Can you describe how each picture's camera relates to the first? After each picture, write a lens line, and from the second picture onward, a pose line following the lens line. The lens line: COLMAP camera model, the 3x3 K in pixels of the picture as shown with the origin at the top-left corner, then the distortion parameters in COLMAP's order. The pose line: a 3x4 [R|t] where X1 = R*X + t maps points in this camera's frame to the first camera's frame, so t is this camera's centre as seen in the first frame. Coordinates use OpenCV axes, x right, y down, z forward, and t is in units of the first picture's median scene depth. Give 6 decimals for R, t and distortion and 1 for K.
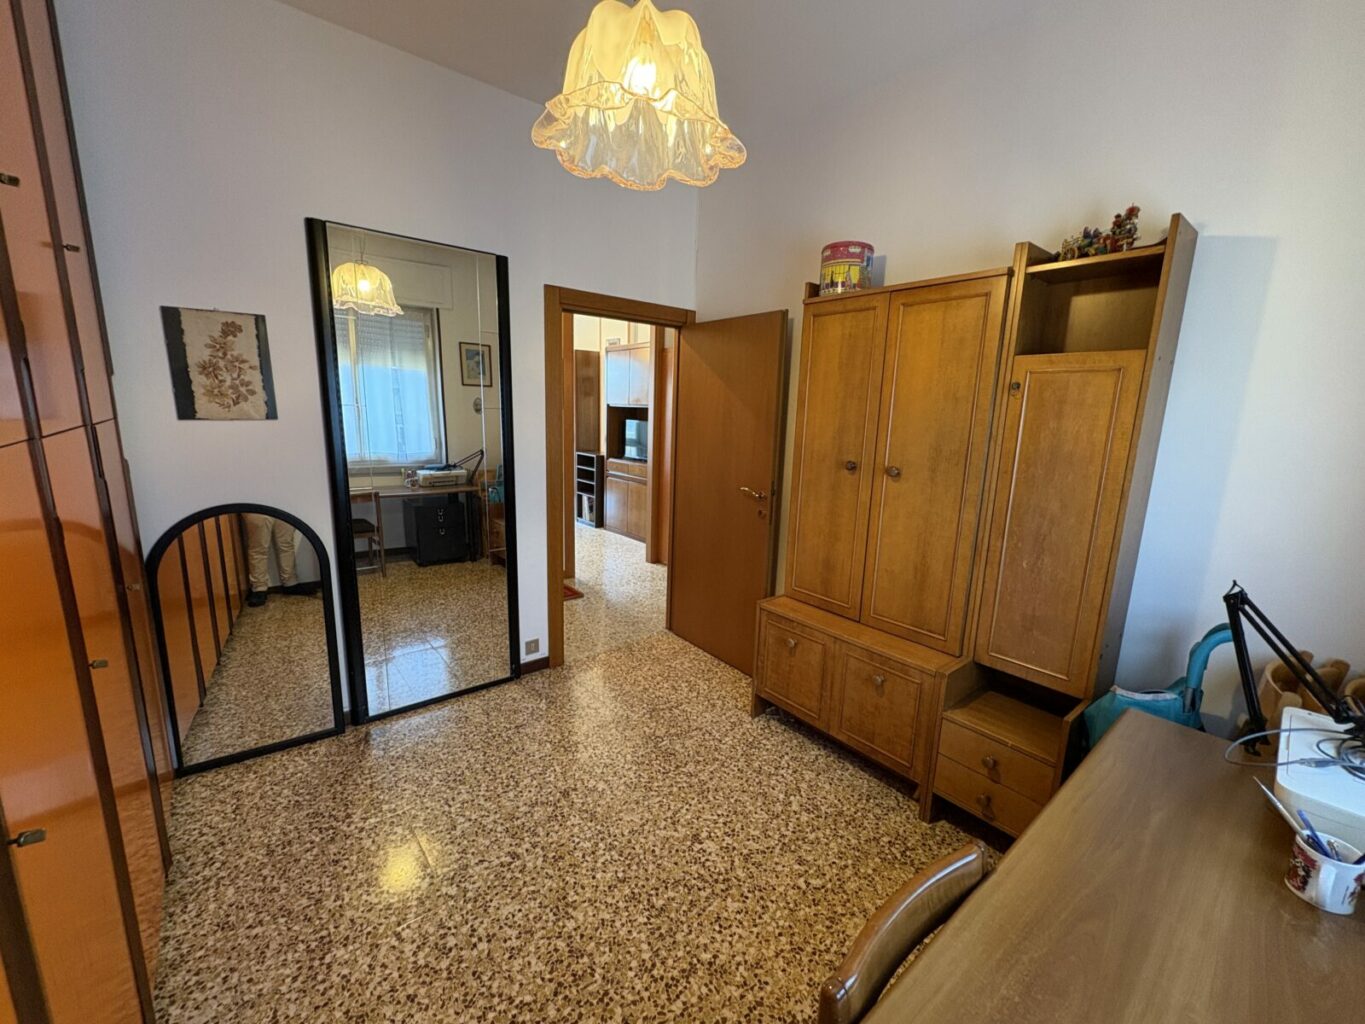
lens RADIAL K [[552.7, 0, 683.9], [0, 552.7, 515.0], [0, 0, 1]] dist [0.002093, -0.000652]
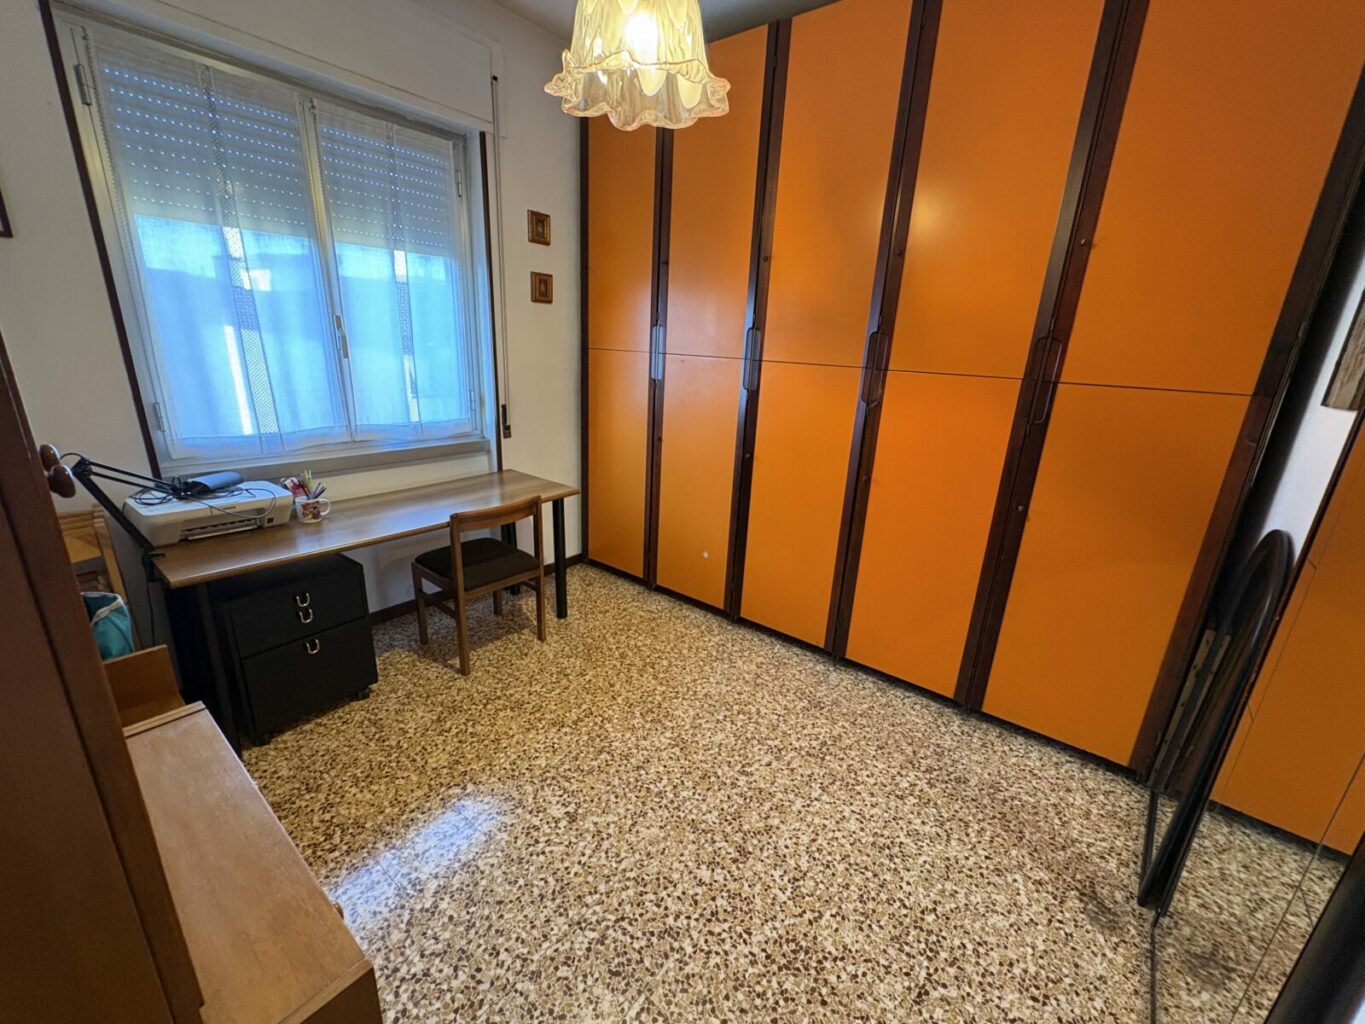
lens RADIAL K [[552.7, 0, 687.7], [0, 552.7, 516.0], [0, 0, 1]] dist [-0.000435, 0.000080]
pose [[-0.974584, -0.007717, -0.223890, 0.044470], [-0.114211, 0.876888, 0.466929, -0.297930], [0.192723, 0.480632, -0.855483, 1.583324]]
